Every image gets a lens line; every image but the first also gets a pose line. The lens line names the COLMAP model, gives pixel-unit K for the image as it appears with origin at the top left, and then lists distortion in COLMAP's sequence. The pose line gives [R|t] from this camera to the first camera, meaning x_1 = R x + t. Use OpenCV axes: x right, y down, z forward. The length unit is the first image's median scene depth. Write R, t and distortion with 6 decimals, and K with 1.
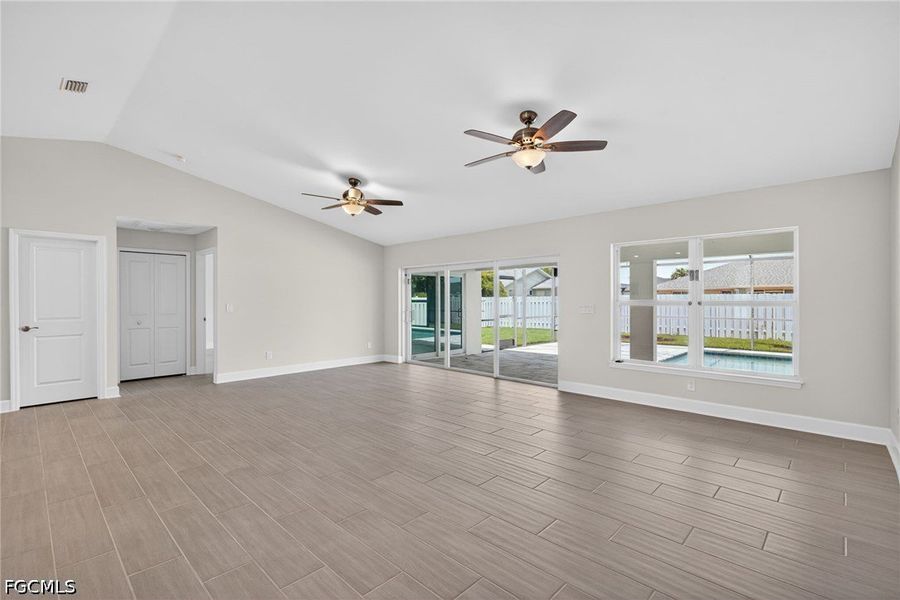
lens RADIAL K [[423.2, 0, 450.0], [0, 423.2, 300.0], [0, 0, 1]] dist [-0.000379, 0.000132]
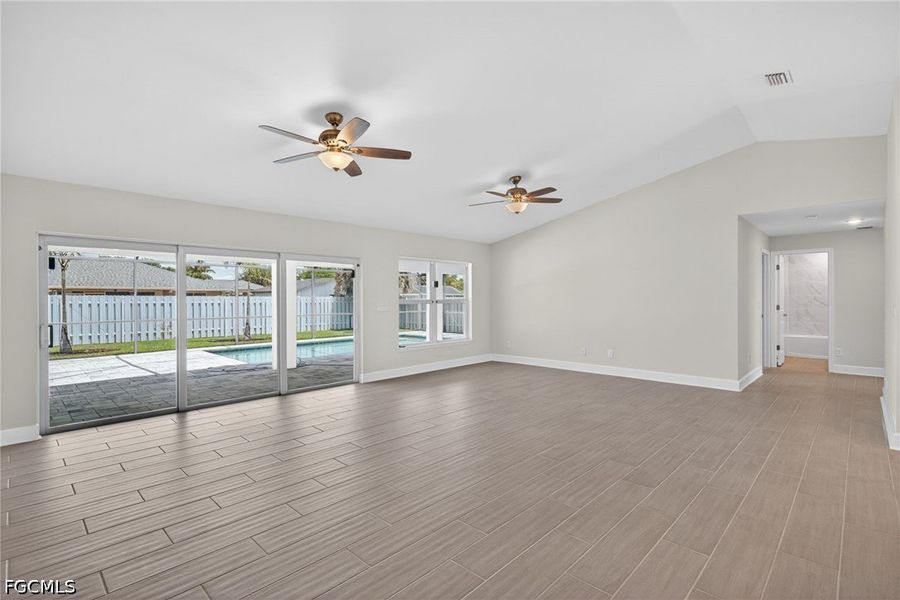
lens RADIAL K [[423.2, 0, 450.0], [0, 423.2, 300.0], [0, 0, 1]] dist [-0.000379, 0.000132]
pose [[-0.013281, 0.001586, 0.999911, -0.602680], [0.005125, 0.999986, -0.001518, 0.001174], [-0.999899, 0.005105, -0.013289, 0.563895]]
